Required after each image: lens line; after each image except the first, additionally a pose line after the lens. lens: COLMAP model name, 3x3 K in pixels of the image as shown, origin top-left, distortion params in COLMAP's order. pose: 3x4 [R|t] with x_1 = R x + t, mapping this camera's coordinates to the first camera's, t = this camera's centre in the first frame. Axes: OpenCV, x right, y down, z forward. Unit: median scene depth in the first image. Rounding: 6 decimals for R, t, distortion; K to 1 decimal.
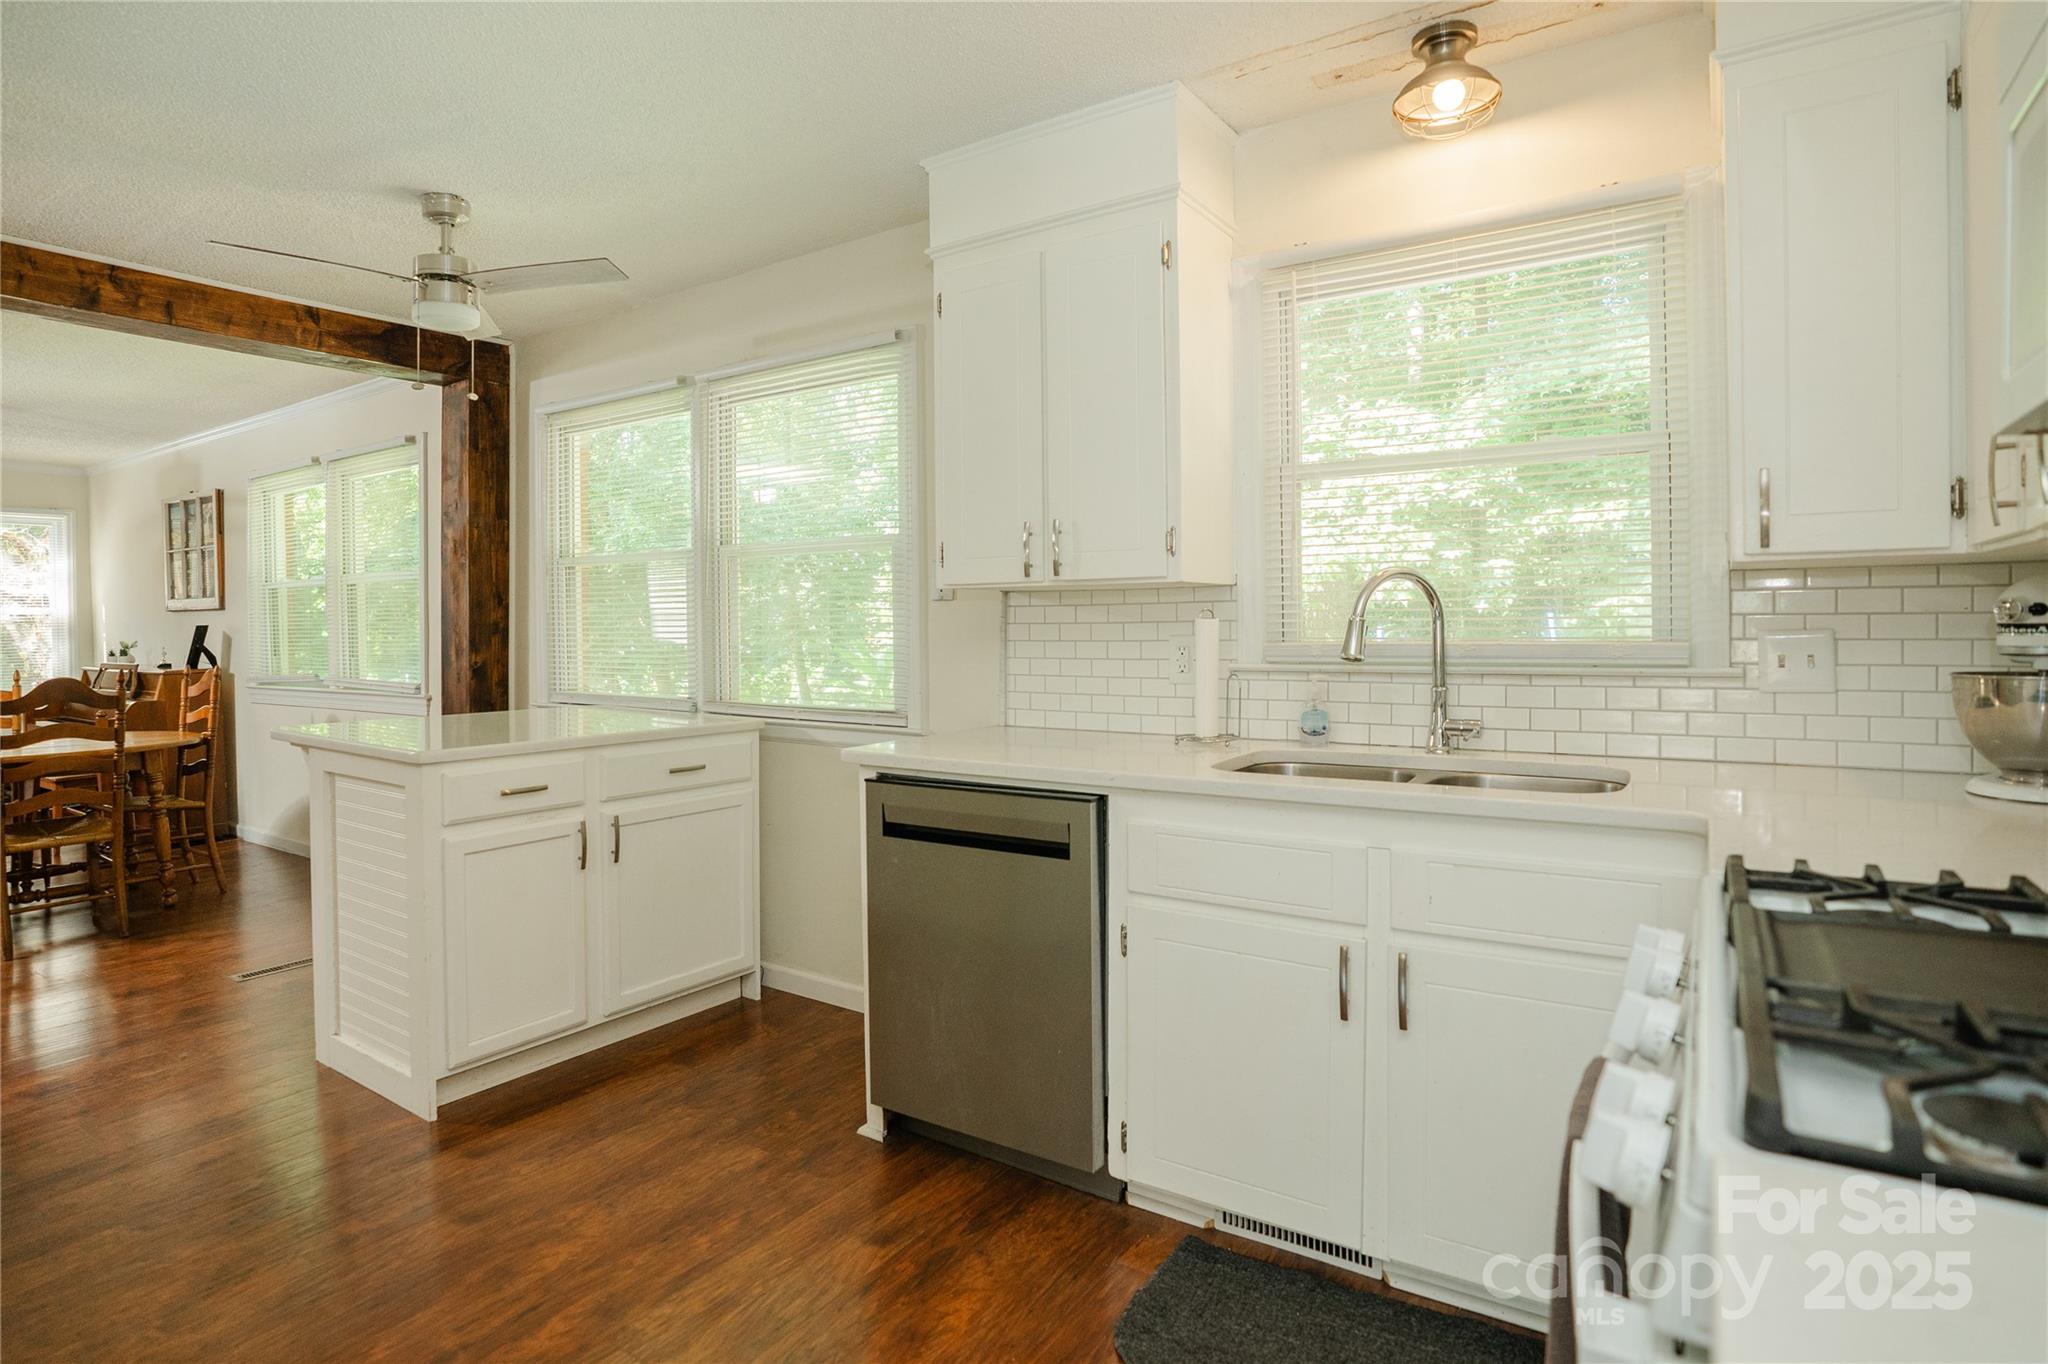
lens RADIAL K [[1074.6, 0, 1016.2], [0, 1074.6, 640.1], [0, 0, 1]] dist [-0.015160, 0.001496]
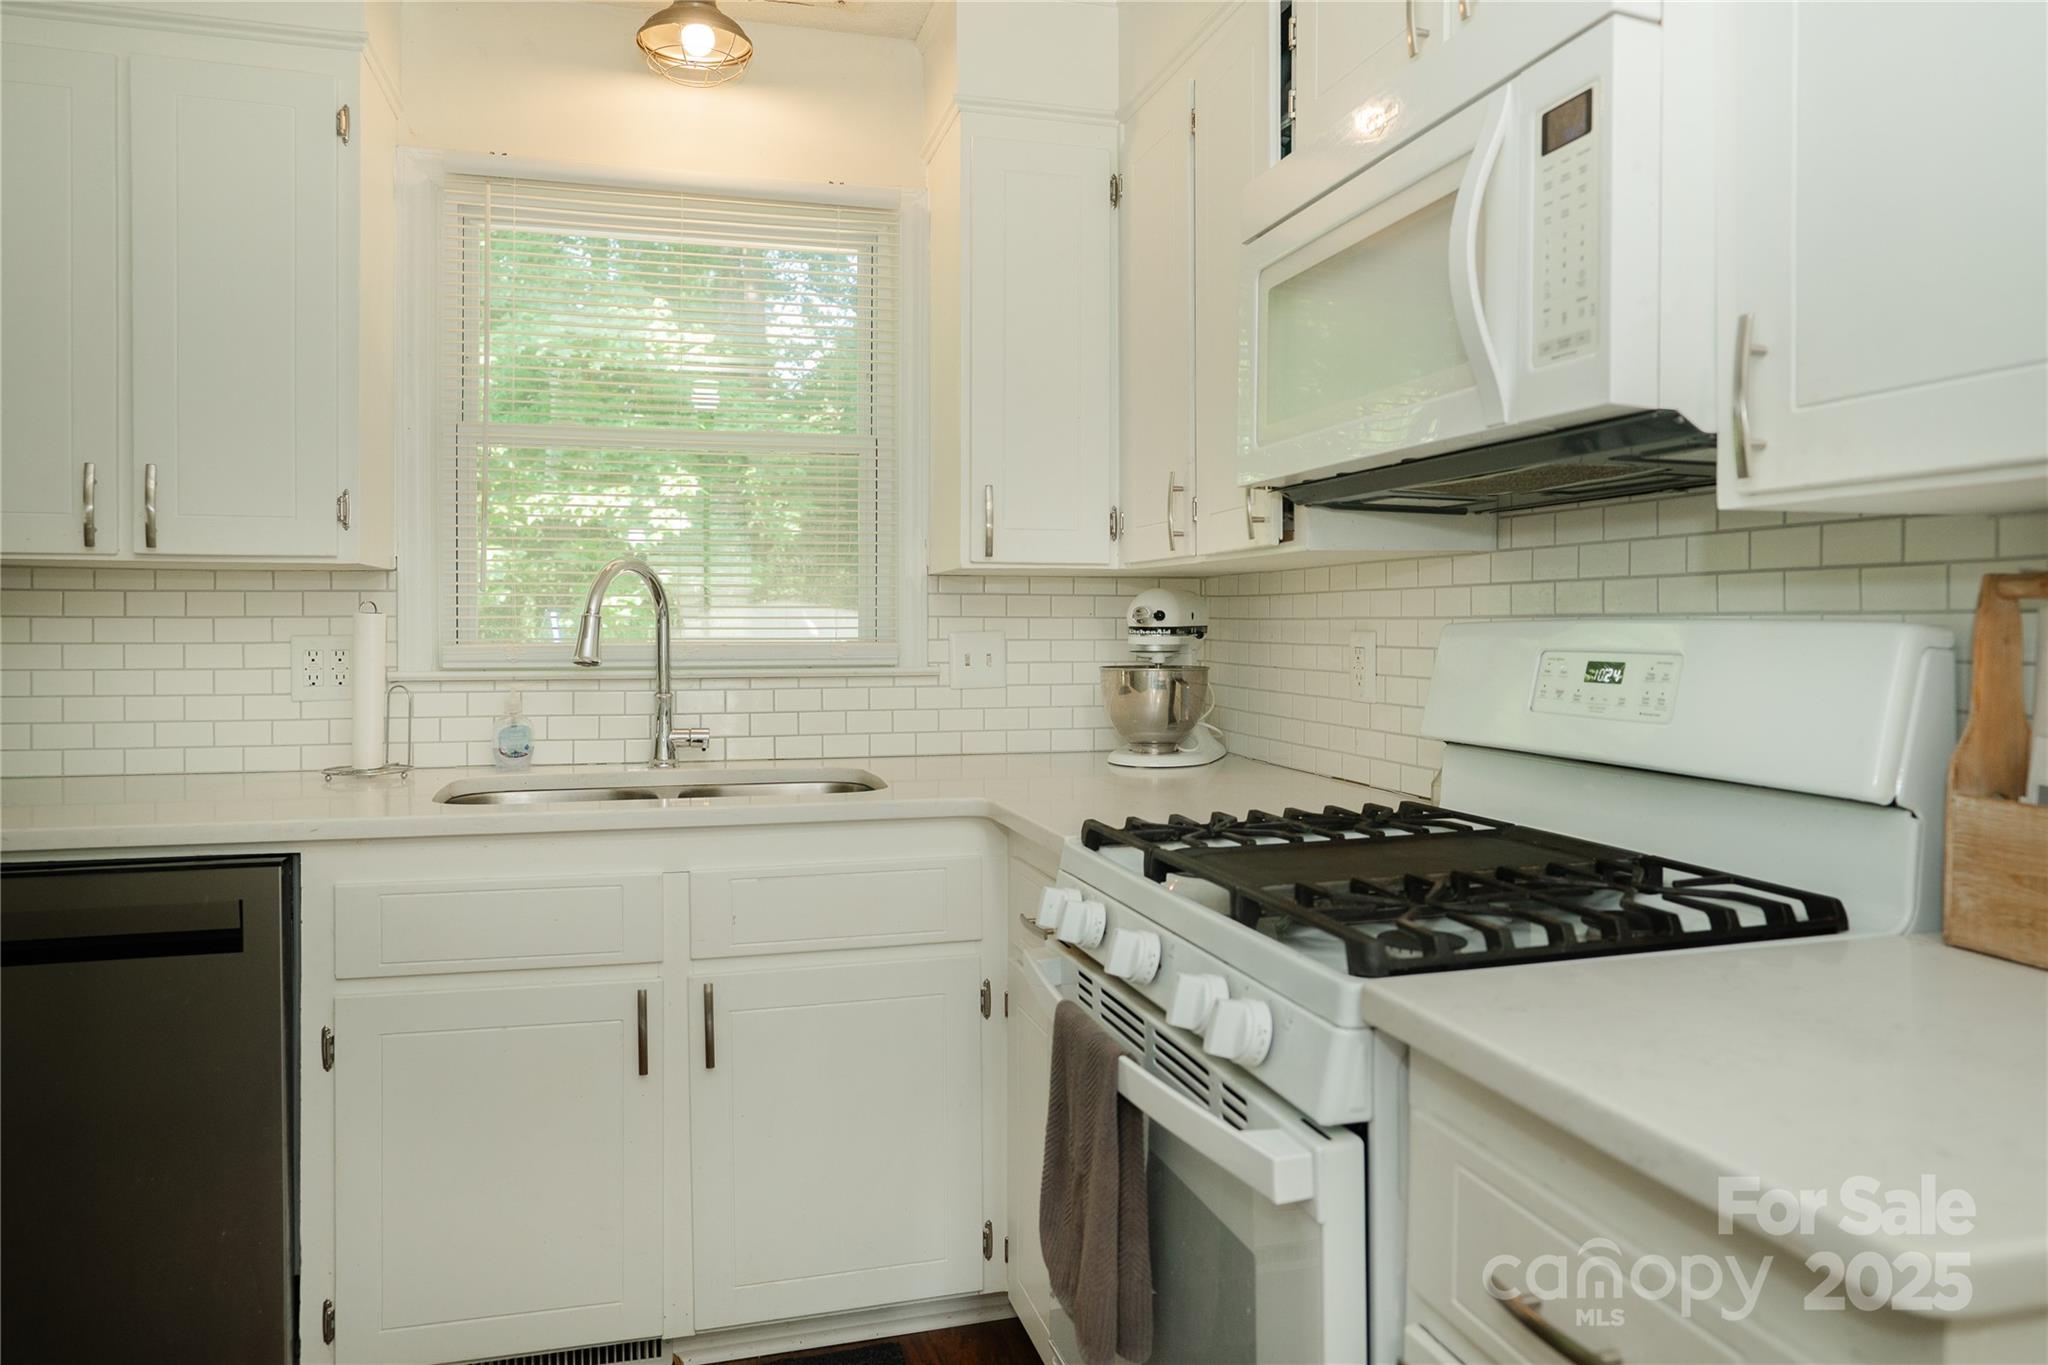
lens RADIAL K [[1352.0, 0, 1016.9], [0, 1352.0, 650.4], [0, 0, 1]] dist [-0.002598, -0.000371]
pose [[0.672019, -0.005083, 0.740516, -0.263692], [0.002593, 0.999986, 0.004511, 0.003810], [-0.740529, -0.001112, 0.672023, 0.026366]]
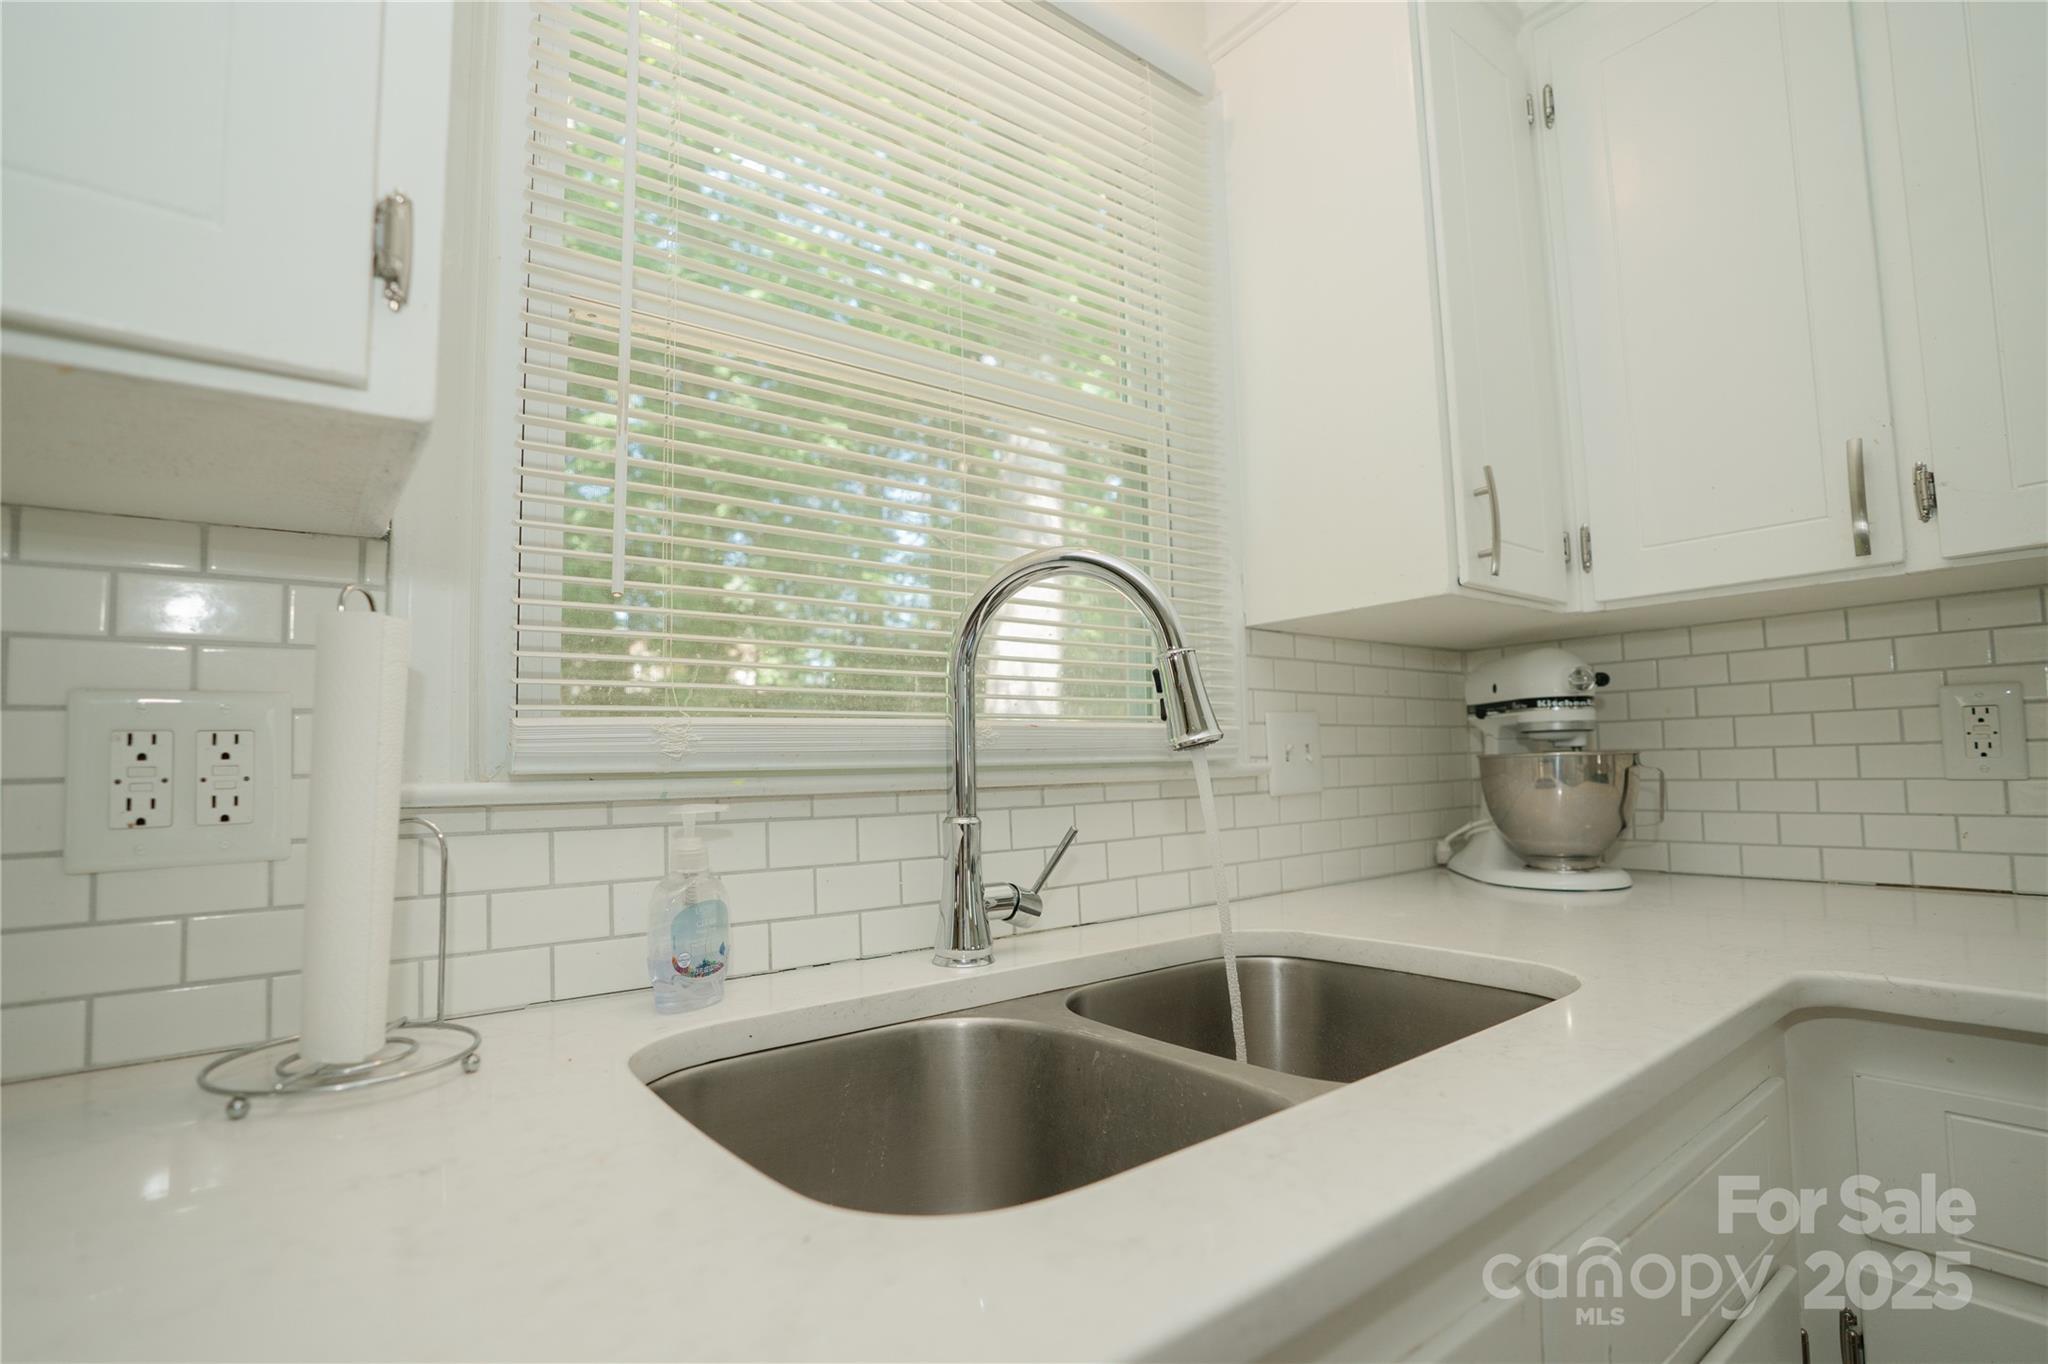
lens RADIAL K [[1023.3, 0, 1024.0], [0, 1023.3, 682.0], [0, 0, 1]] dist [-0.010427, 0.000032]
pose [[0.344192, 0.062006, 0.936850, -0.018327], [0.012339, 0.997432, -0.070549, 0.017139], [-0.938818, 0.035842, 0.342543, 0.895523]]
